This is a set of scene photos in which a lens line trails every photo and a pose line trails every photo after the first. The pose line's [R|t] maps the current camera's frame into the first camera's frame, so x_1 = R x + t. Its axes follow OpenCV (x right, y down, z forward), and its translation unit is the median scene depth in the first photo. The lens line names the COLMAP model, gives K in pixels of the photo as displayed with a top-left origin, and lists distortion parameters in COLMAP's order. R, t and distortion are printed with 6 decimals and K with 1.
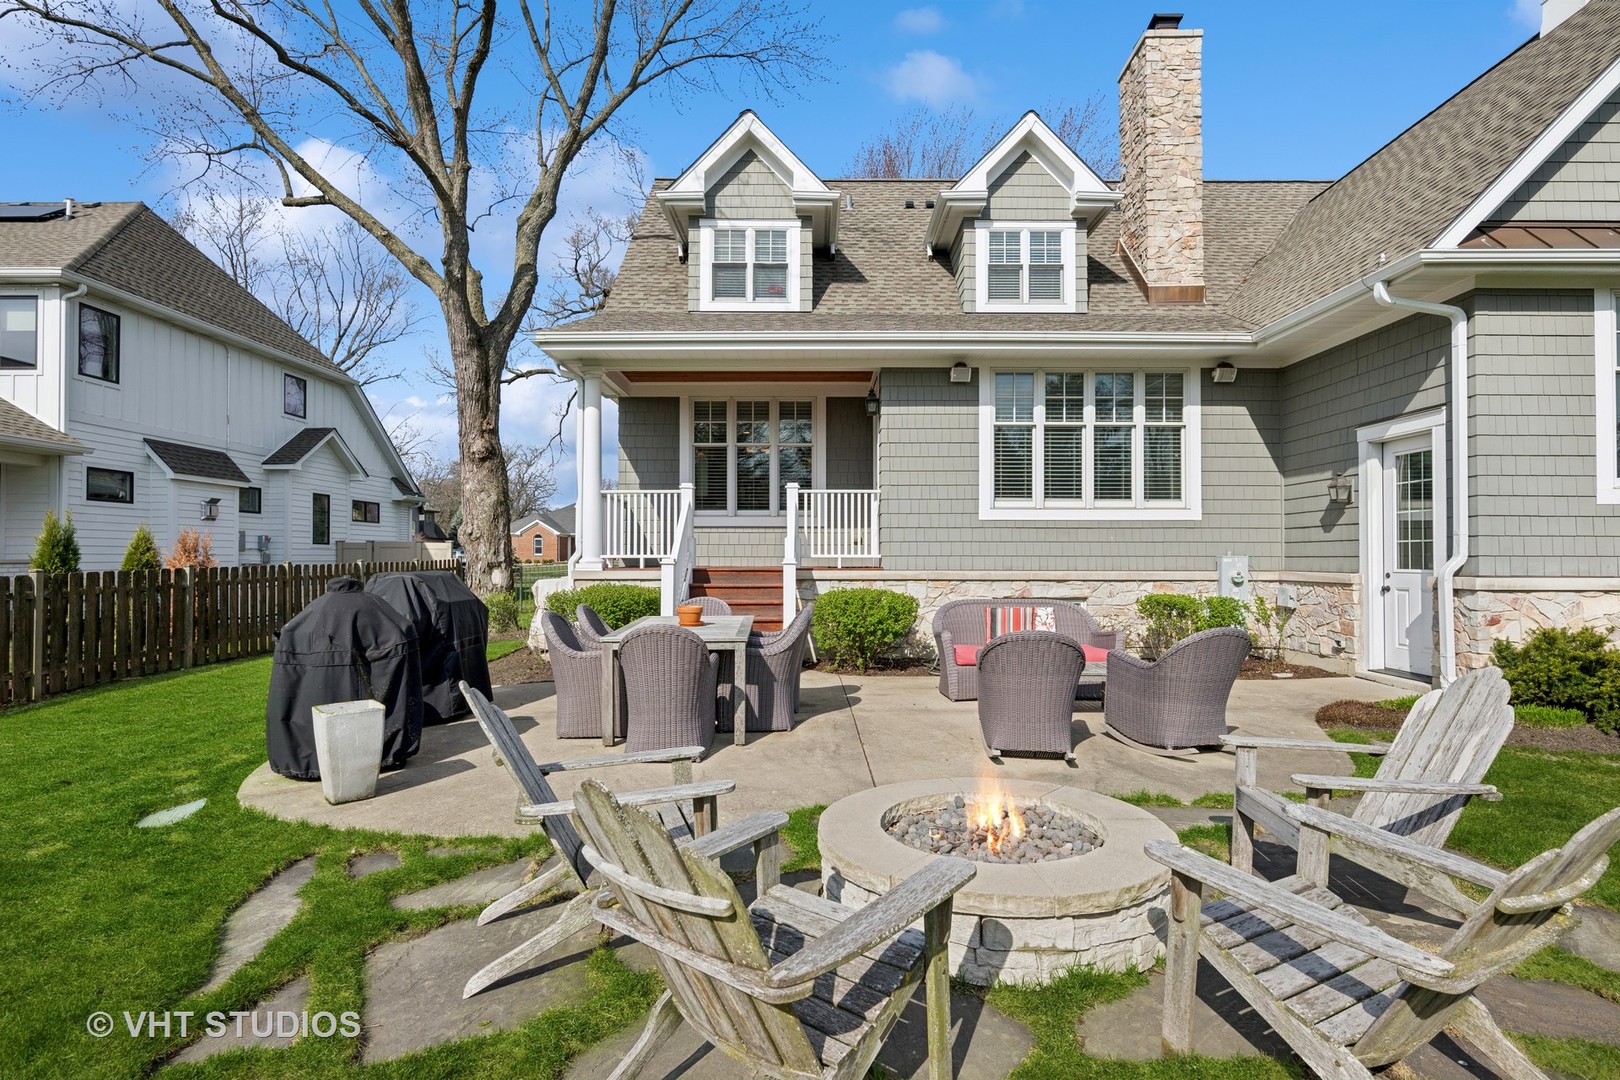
lens RADIAL K [[867.8, 0, 813.1], [0, 867.8, 539.3], [0, 0, 1]] dist [0.001840, 0.000614]
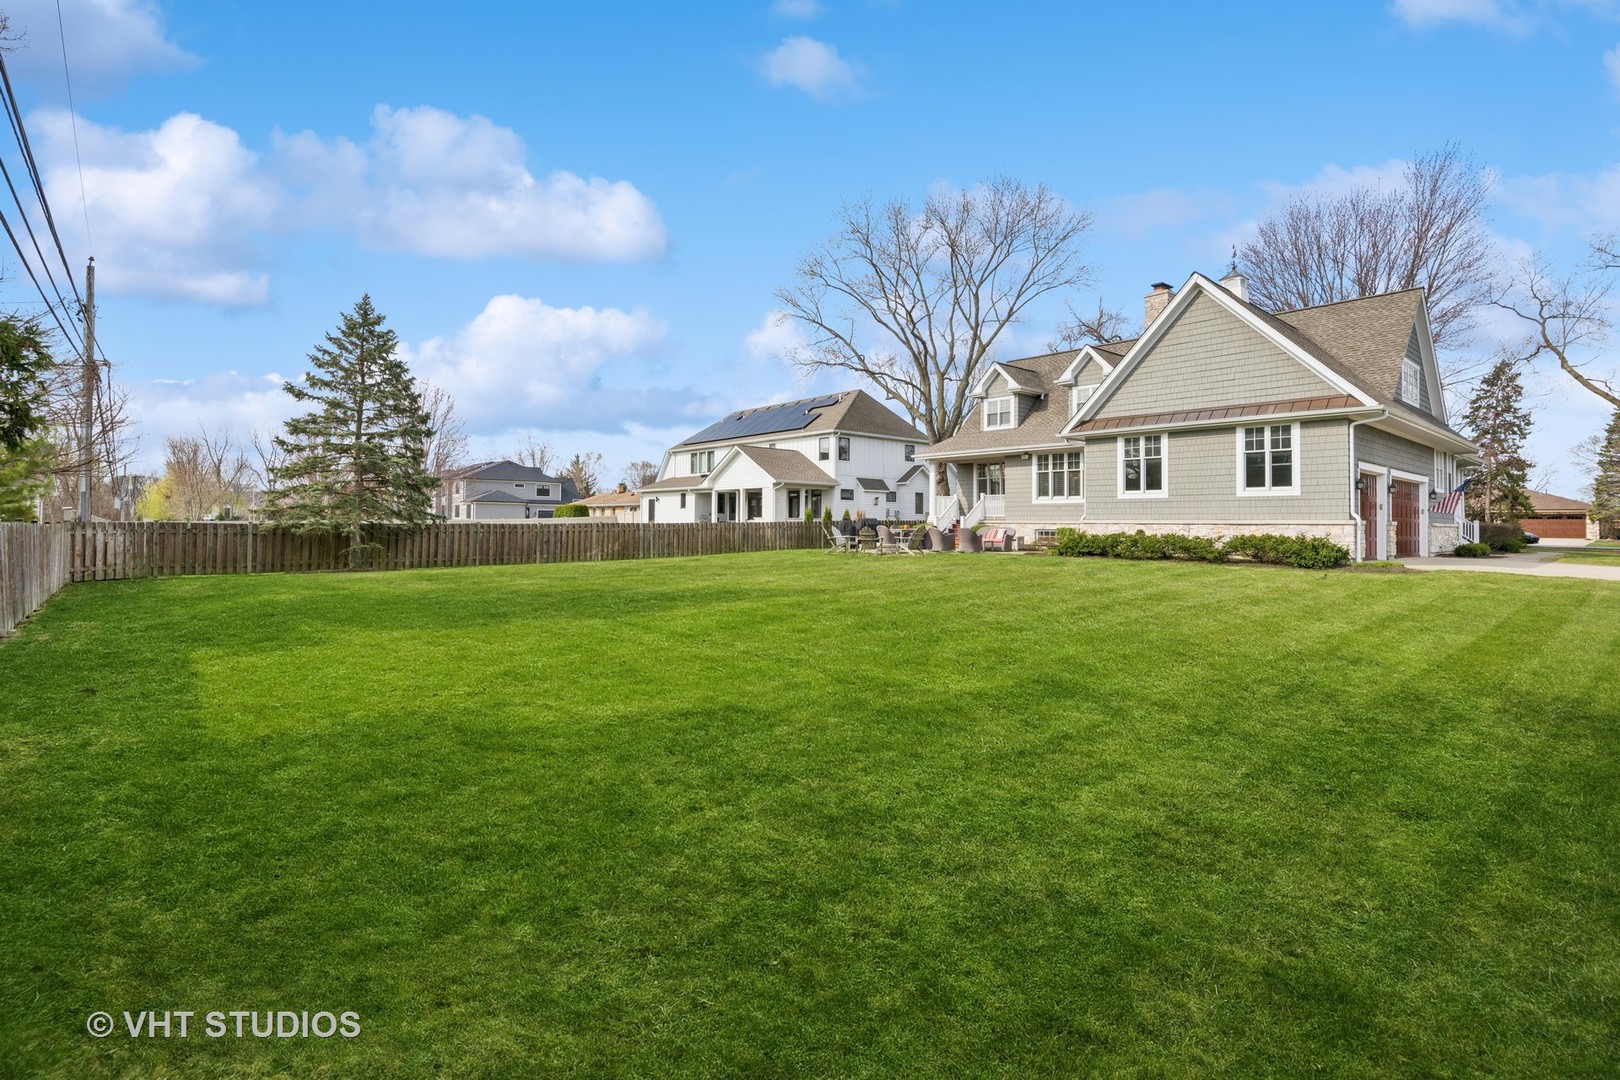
lens RADIAL K [[732.1, 0, 805.2], [0, 732.1, 528.1], [0, 0, 1]] dist [-0.002781, -0.000694]
pose [[0.673705, 0.007135, -0.738966, 1.199838], [0.013946, 0.999653, 0.022367, -0.003415], [0.738869, -0.025375, 0.673371, -1.024786]]
